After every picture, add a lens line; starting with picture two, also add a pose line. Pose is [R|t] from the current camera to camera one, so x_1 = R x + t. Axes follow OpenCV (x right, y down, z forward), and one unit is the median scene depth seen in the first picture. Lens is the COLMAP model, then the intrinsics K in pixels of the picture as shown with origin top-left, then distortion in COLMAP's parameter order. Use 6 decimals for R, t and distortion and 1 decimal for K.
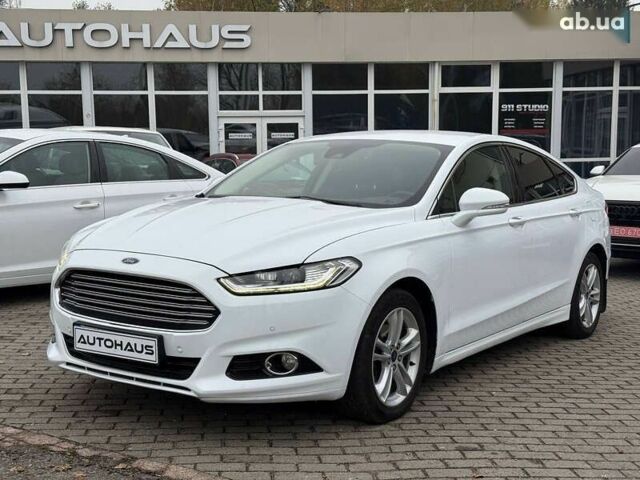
lens RADIAL K [[842.0, 0, 349.8], [0, 842.0, 237.0], [0, 0, 1]] dist [0.182291, -0.296581]
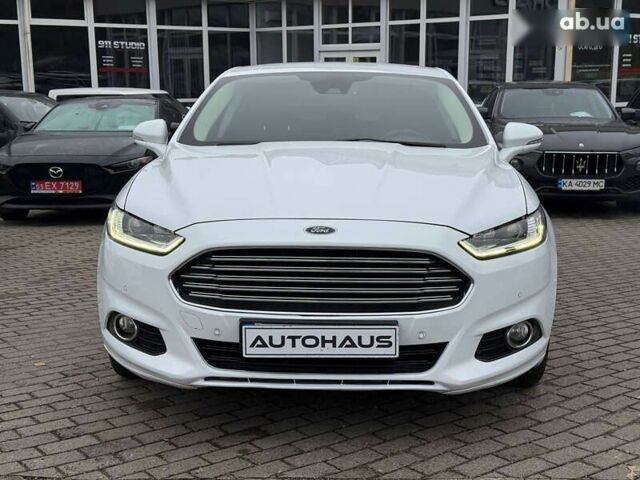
lens RADIAL K [[851.5, 0, 320.0], [0, 851.5, 240.0], [0, 0, 1]] dist [0.088595, -0.075335]
pose [[0.862121, -0.094900, 0.497736, -0.278271], [0.060165, 0.994528, 0.085409, -0.012000], [-0.503117, -0.043687, 0.863113, 0.153872]]
